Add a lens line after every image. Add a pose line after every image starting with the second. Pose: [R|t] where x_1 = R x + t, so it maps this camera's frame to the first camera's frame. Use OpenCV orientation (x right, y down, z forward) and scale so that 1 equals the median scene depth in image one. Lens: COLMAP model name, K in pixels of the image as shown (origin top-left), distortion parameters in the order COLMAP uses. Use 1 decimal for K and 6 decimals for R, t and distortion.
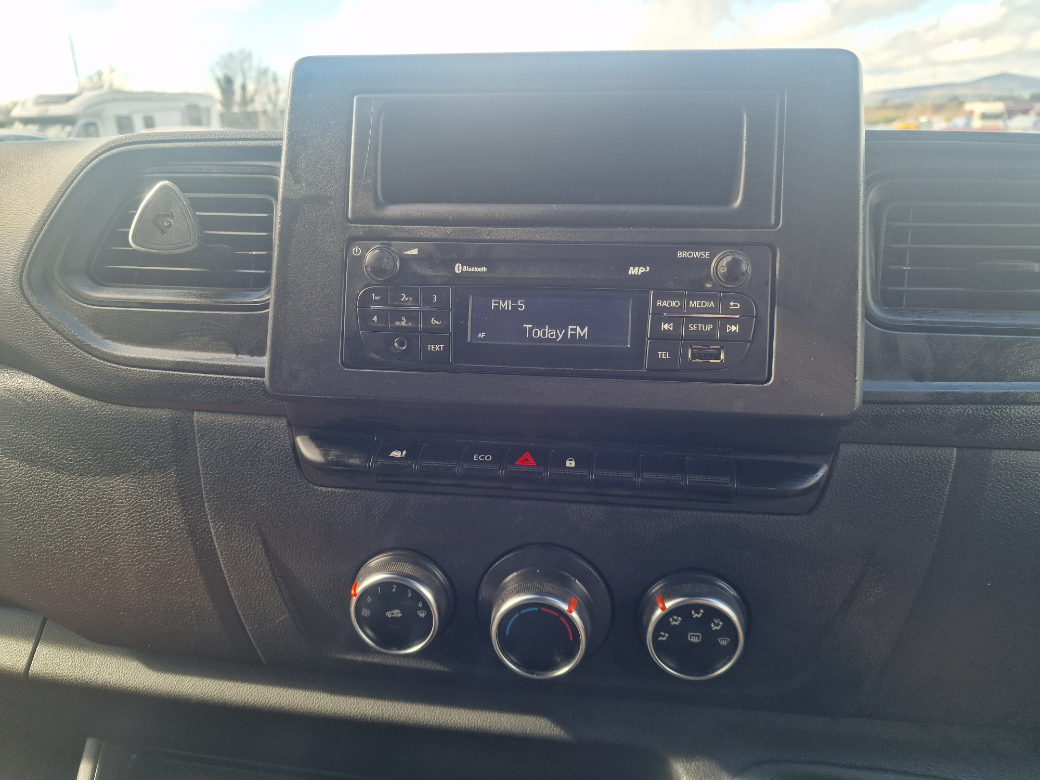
lens RADIAL K [[673.9, 0, 516.0], [0, 673.9, 385.5], [0, 0, 1]] dist [0.024218, -0.033605]
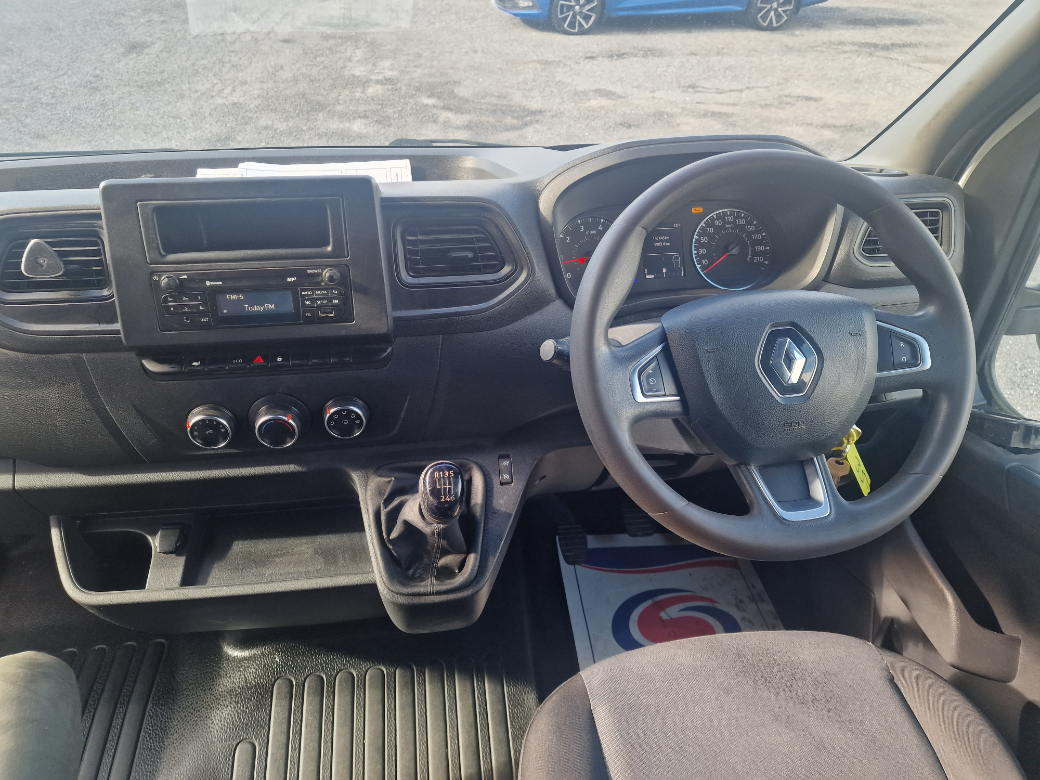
lens RADIAL K [[673.9, 0, 516.0], [0, 673.9, 385.5], [0, 0, 1]] dist [0.024218, -0.033605]
pose [[0.963299, -0.136723, 0.231001, 0.313857], [0.058139, 0.946406, 0.317703, -0.480298], [-0.262058, -0.292613, 0.919621, -1.336212]]
